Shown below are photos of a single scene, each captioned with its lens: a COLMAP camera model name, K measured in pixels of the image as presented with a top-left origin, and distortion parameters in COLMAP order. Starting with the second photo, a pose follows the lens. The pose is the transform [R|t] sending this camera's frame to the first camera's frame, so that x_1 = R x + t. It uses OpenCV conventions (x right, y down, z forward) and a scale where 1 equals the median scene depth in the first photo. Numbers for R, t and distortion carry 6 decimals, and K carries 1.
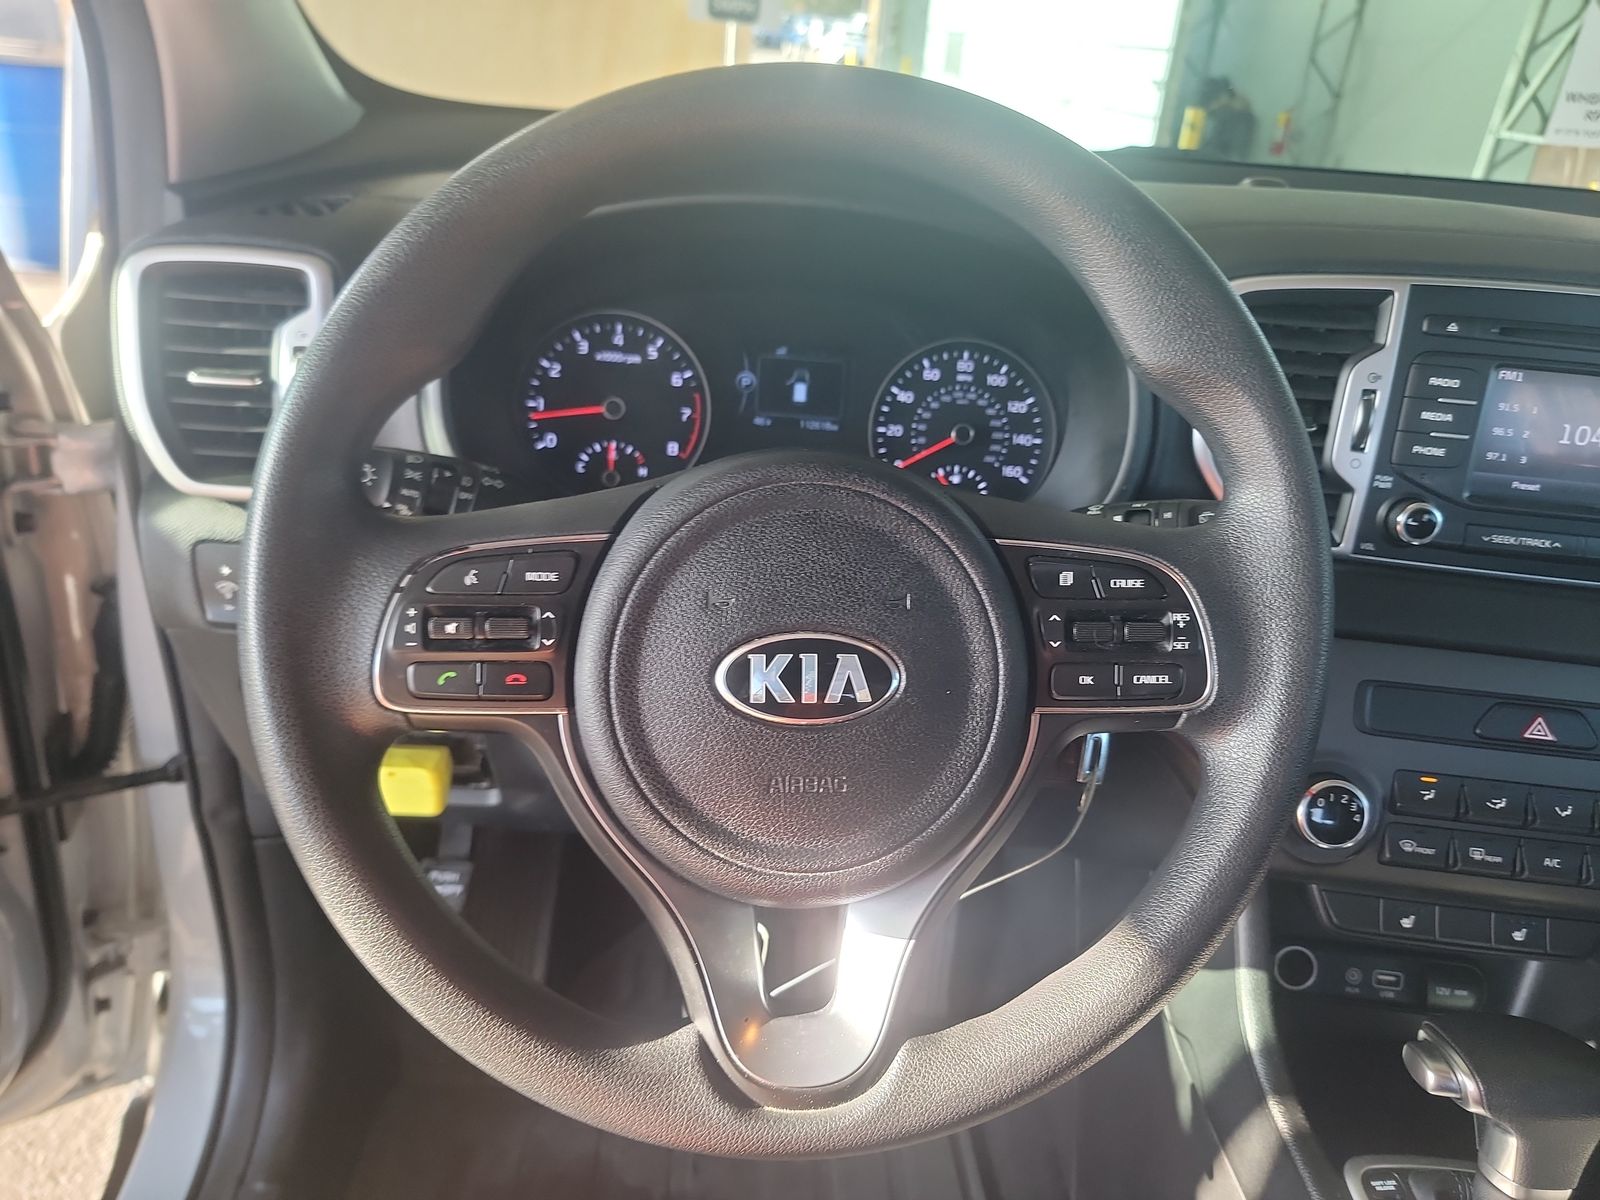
lens RADIAL K [[977.8, 0, 800.0], [0, 977.8, 600.0], [0, 0, 1]] dist [0.044455, -0.035252]
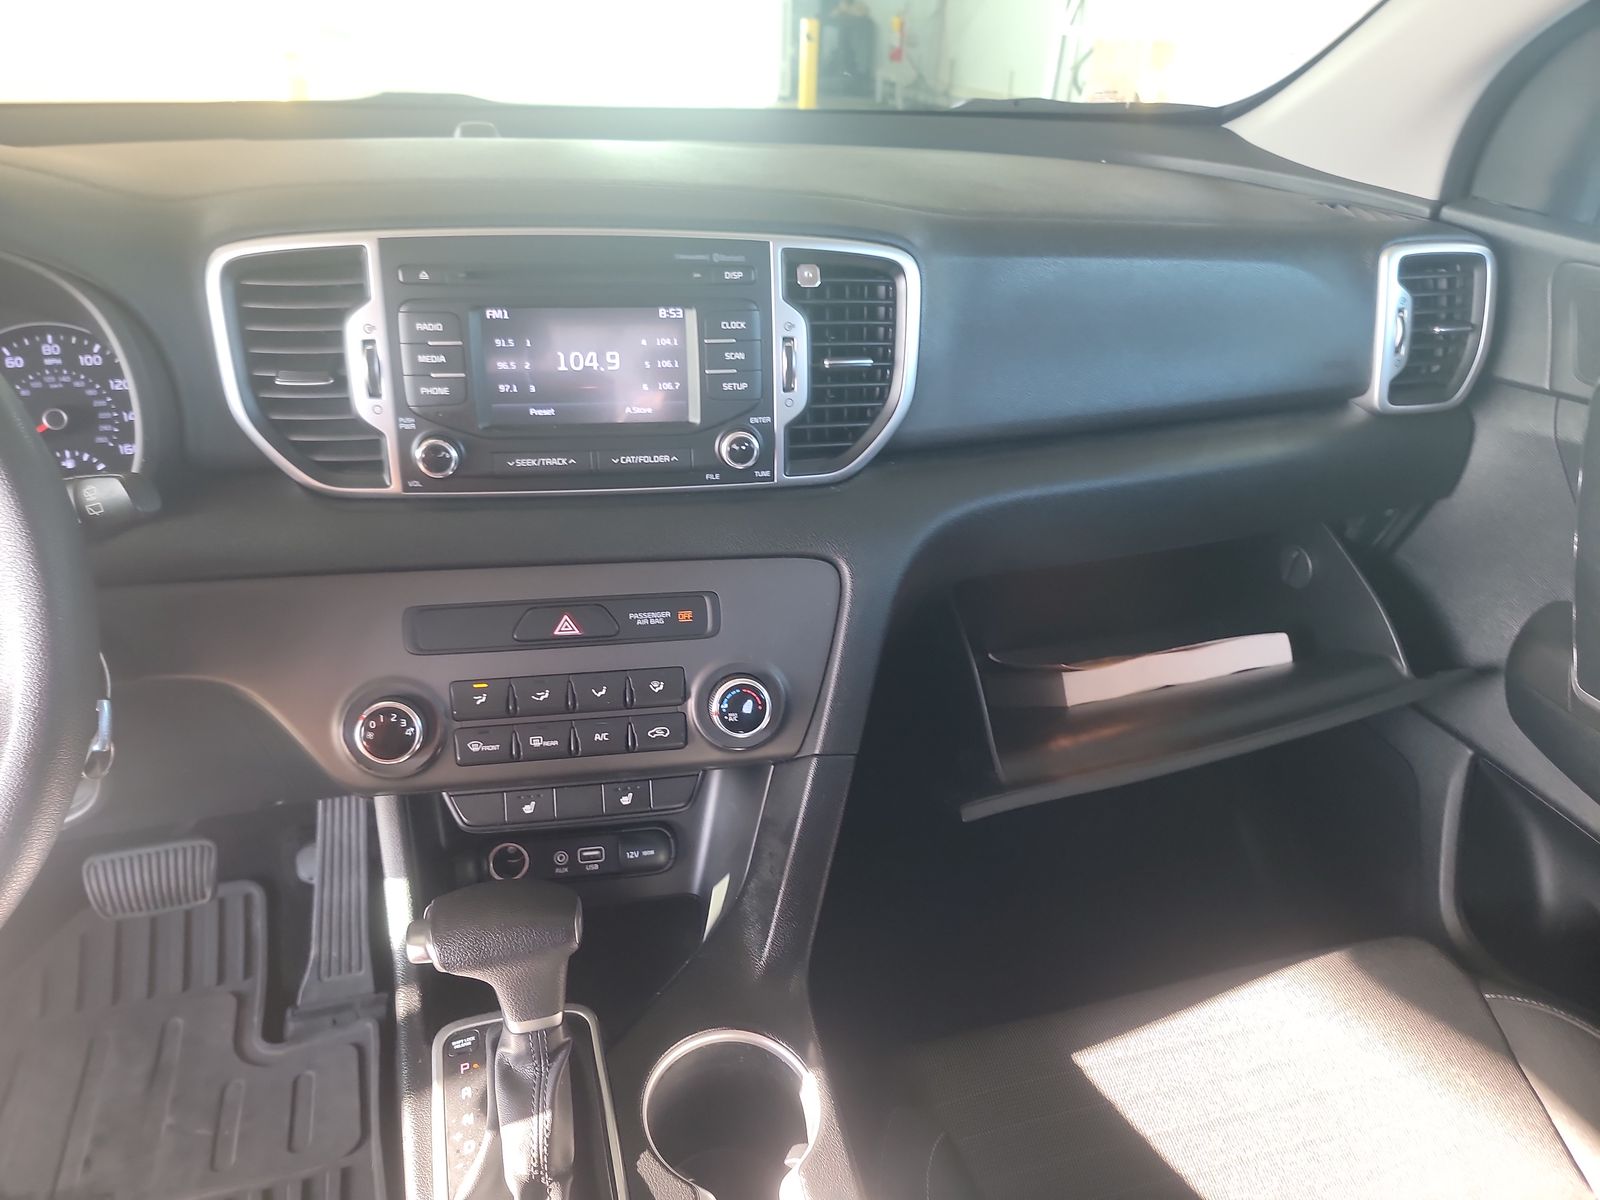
lens RADIAL K [[977.8, 0, 800.0], [0, 977.8, 600.0], [0, 0, 1]] dist [0.044455, -0.035252]
pose [[0.971513, -0.161237, 0.173683, 0.694765], [0.149263, 0.985555, 0.080012, 0.043413], [-0.184075, -0.051808, 0.981546, -0.133564]]
